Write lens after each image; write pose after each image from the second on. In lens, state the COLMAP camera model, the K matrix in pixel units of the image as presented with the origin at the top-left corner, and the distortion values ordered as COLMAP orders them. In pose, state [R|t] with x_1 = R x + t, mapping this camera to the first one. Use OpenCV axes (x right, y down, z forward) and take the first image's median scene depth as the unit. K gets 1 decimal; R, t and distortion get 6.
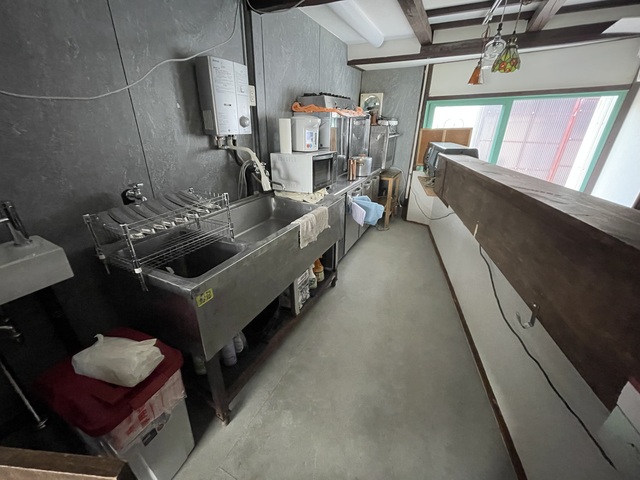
lens RADIAL K [[258.9, 0, 320.0], [0, 258.9, 240.0], [0, 0, 1]] dist [-0.001132, -0.000099]
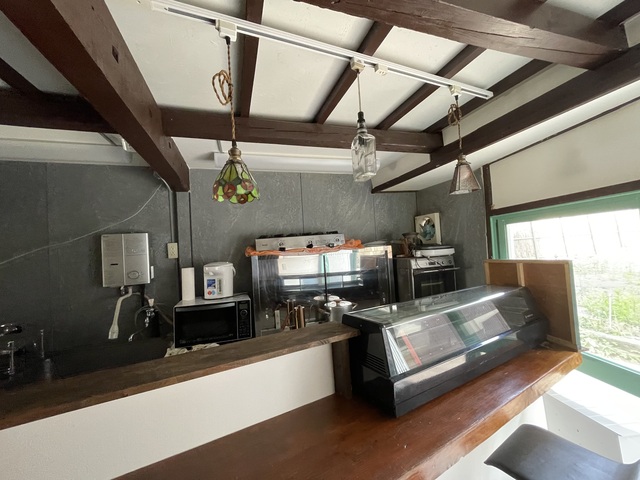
lens RADIAL K [[258.9, 0, 320.0], [0, 258.9, 240.0], [0, 0, 1]] dist [-0.001132, -0.000099]
pose [[0.695479, -0.067749, -0.715345, 0.593683], [-0.230456, 0.921921, -0.311370, -0.222706], [0.680587, 0.381408, 0.625564, 0.400859]]
